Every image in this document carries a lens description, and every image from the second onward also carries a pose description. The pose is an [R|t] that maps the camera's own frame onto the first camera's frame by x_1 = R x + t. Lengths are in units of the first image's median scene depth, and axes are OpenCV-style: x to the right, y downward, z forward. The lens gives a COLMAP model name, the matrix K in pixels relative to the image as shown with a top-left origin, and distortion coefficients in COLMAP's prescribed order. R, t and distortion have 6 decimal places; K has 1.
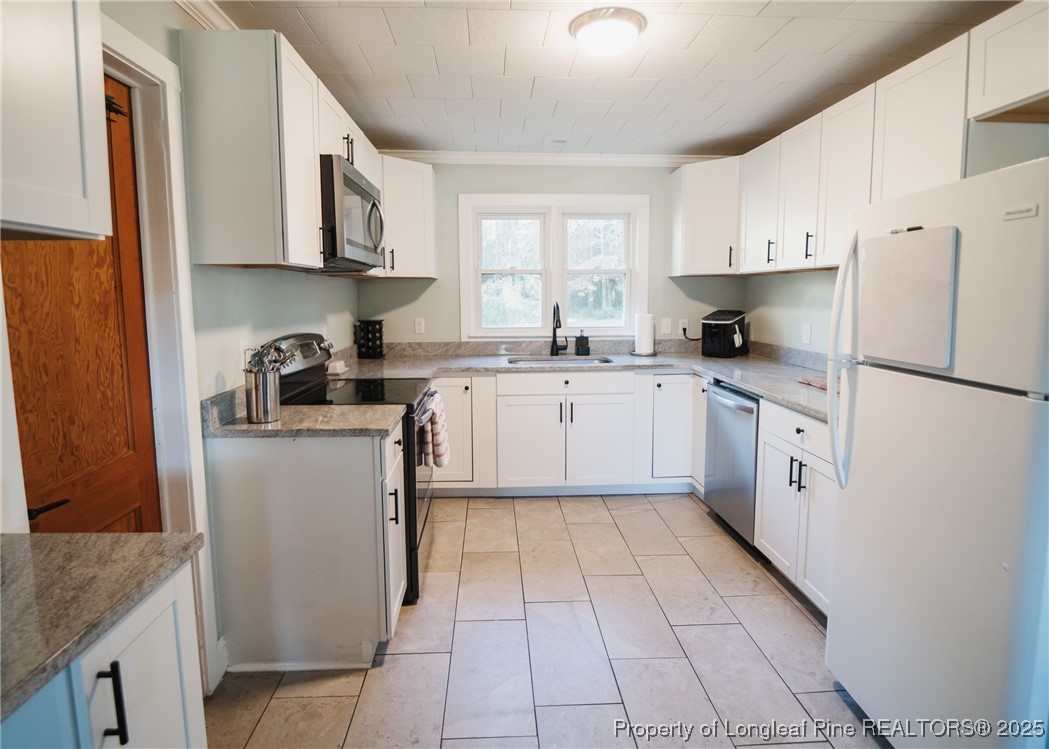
lens RADIAL K [[509.1, 0, 516.7], [0, 509.1, 344.8], [0, 0, 1]] dist [-0.020157, -0.000411]
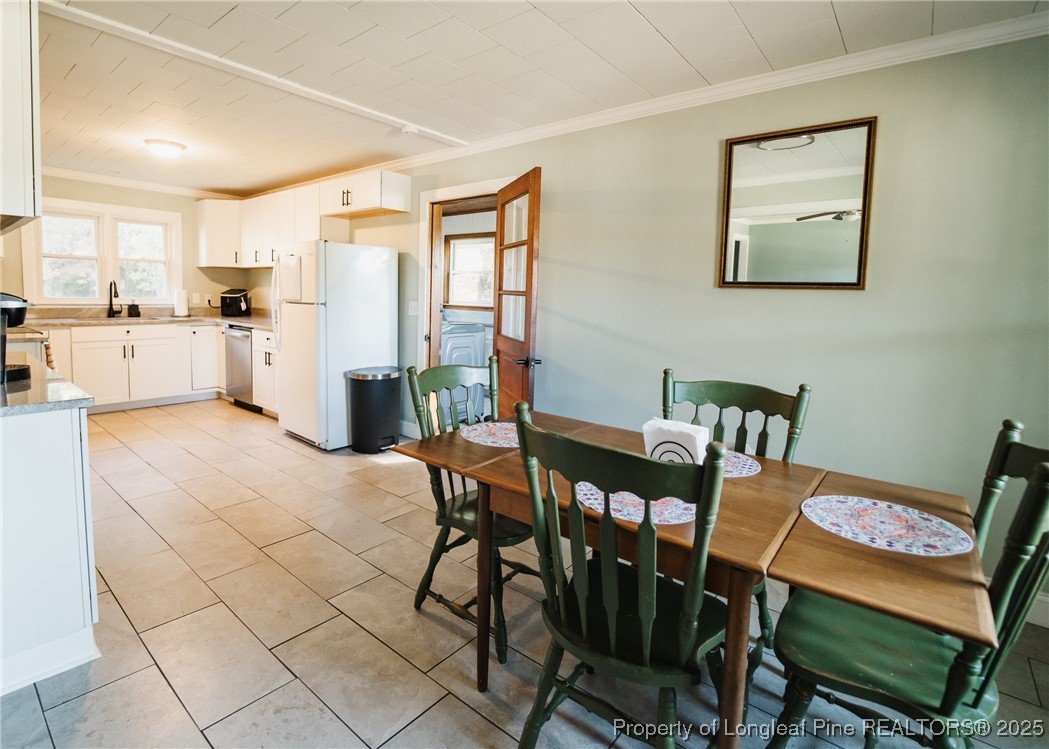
lens RADIAL K [[491.0, 0, 483.3], [0, 491.0, 327.6], [0, 0, 1]] dist [-0.015087, -0.000313]
pose [[0.671752, -0.031490, 0.740107, -0.264594], [0.045830, 0.998949, 0.000906, 0.106764], [-0.739357, 0.033311, 0.672489, -0.765612]]
